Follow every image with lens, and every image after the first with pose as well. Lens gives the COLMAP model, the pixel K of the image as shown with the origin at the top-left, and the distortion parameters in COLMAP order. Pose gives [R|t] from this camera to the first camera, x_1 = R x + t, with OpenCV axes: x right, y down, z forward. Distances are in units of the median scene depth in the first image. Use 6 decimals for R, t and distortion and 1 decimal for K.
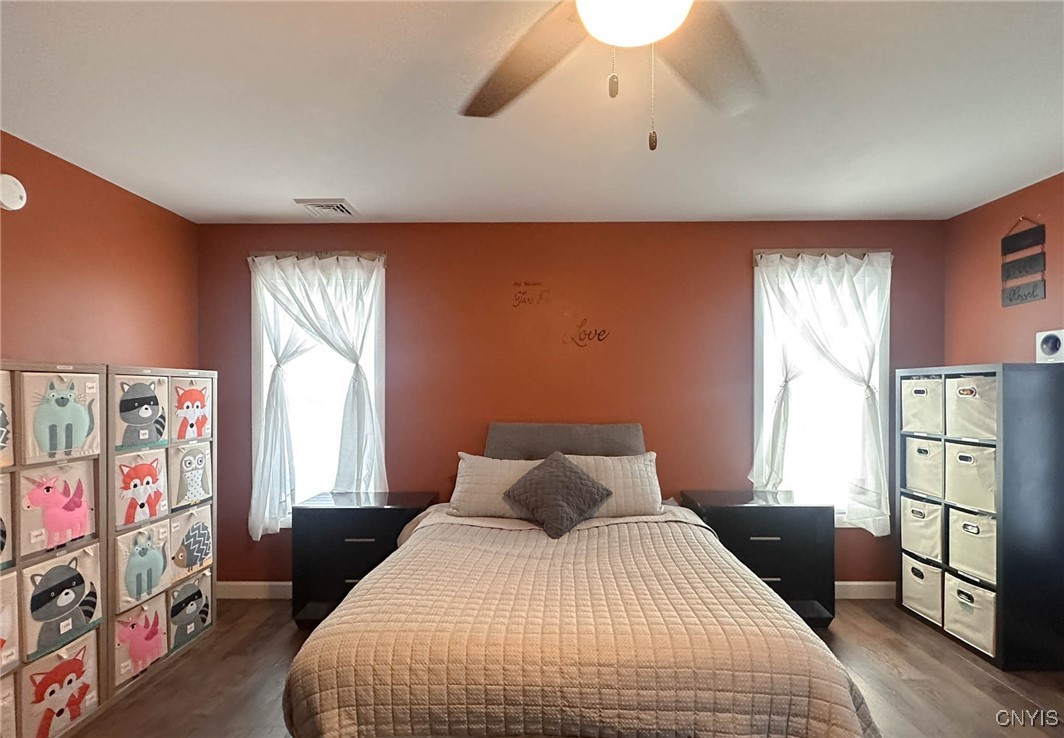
lens RADIAL K [[557.7, 0, 534.0], [0, 557.7, 393.1], [0, 0, 1]] dist [-0.002108, -0.000701]
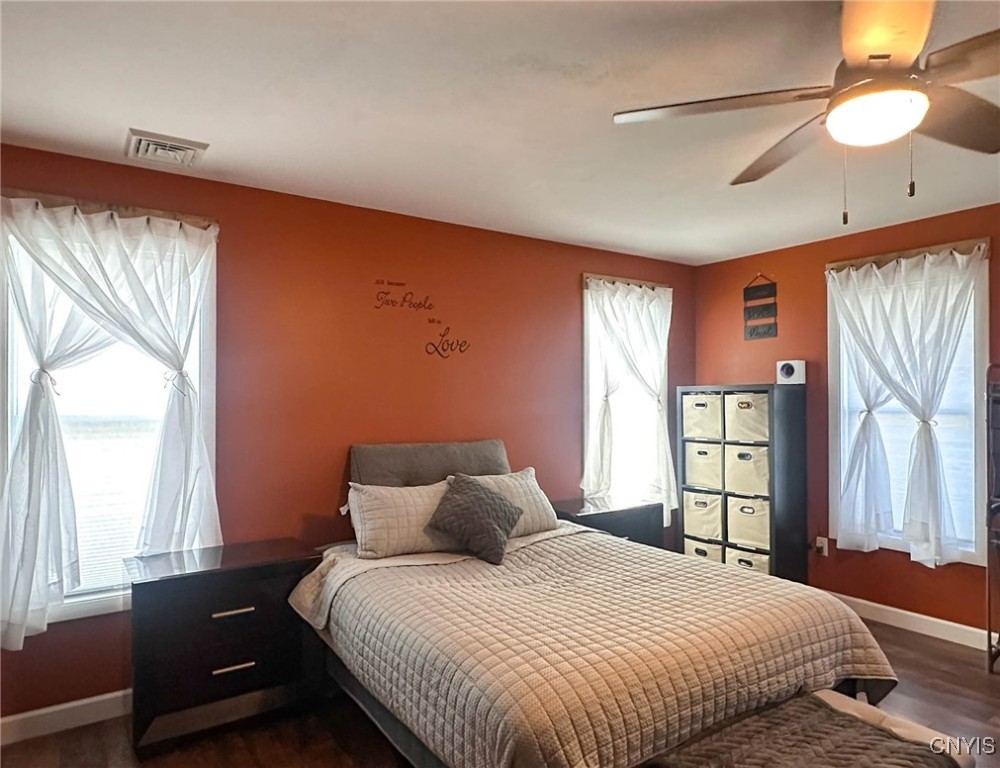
lens RADIAL K [[647.8, 0, 499.3], [0, 647.8, 395.8], [0, 0, 1]] dist [-0.000251, -0.000139]
pose [[0.810811, 0.001093, 0.585307, -0.532421], [0.006295, 0.999924, -0.010589, -0.010487], [-0.585274, 0.012270, 0.810743, 0.100557]]
